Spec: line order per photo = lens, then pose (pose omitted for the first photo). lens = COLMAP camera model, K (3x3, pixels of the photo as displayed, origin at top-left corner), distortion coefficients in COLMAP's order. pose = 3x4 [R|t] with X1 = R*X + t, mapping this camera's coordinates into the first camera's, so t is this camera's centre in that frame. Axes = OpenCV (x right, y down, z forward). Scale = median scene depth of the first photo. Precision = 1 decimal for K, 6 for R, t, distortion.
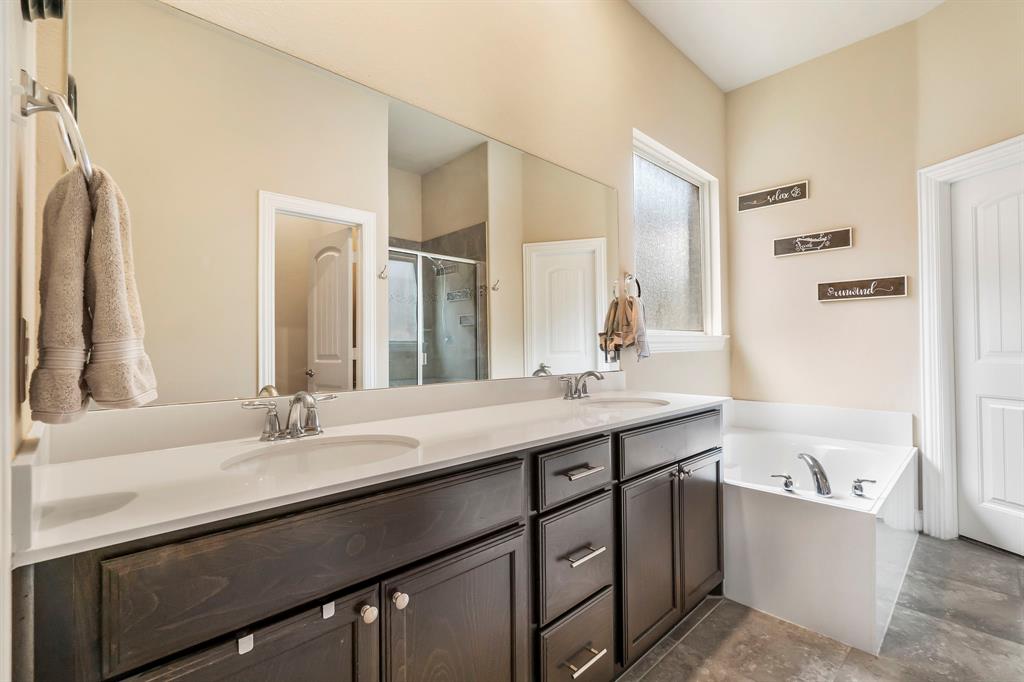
lens RADIAL K [[456.4, 0, 513.1], [0, 456.4, 338.8], [0, 0, 1]] dist [0.002136, -0.000126]
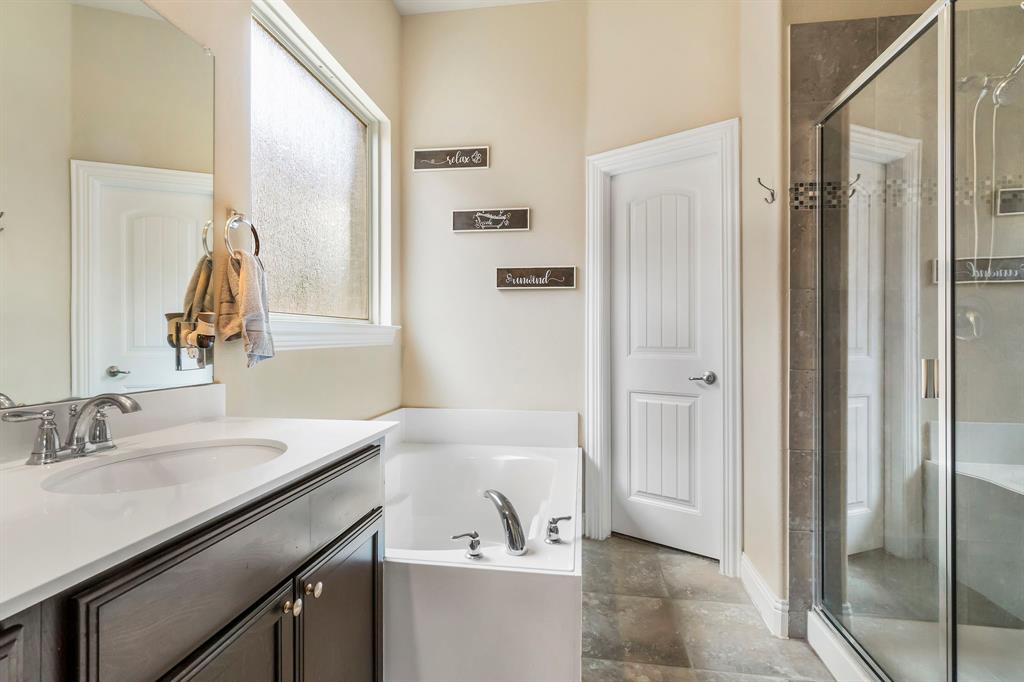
lens RADIAL K [[482.2, 0, 515.4], [0, 482.2, 338.6], [0, 0, 1]] dist [-0.000358, -0.000151]
pose [[0.784617, 0.007769, 0.619932, 0.159004], [-0.017374, 0.999804, 0.009459, 0.003747], [-0.619737, -0.018193, 0.784599, 0.316513]]
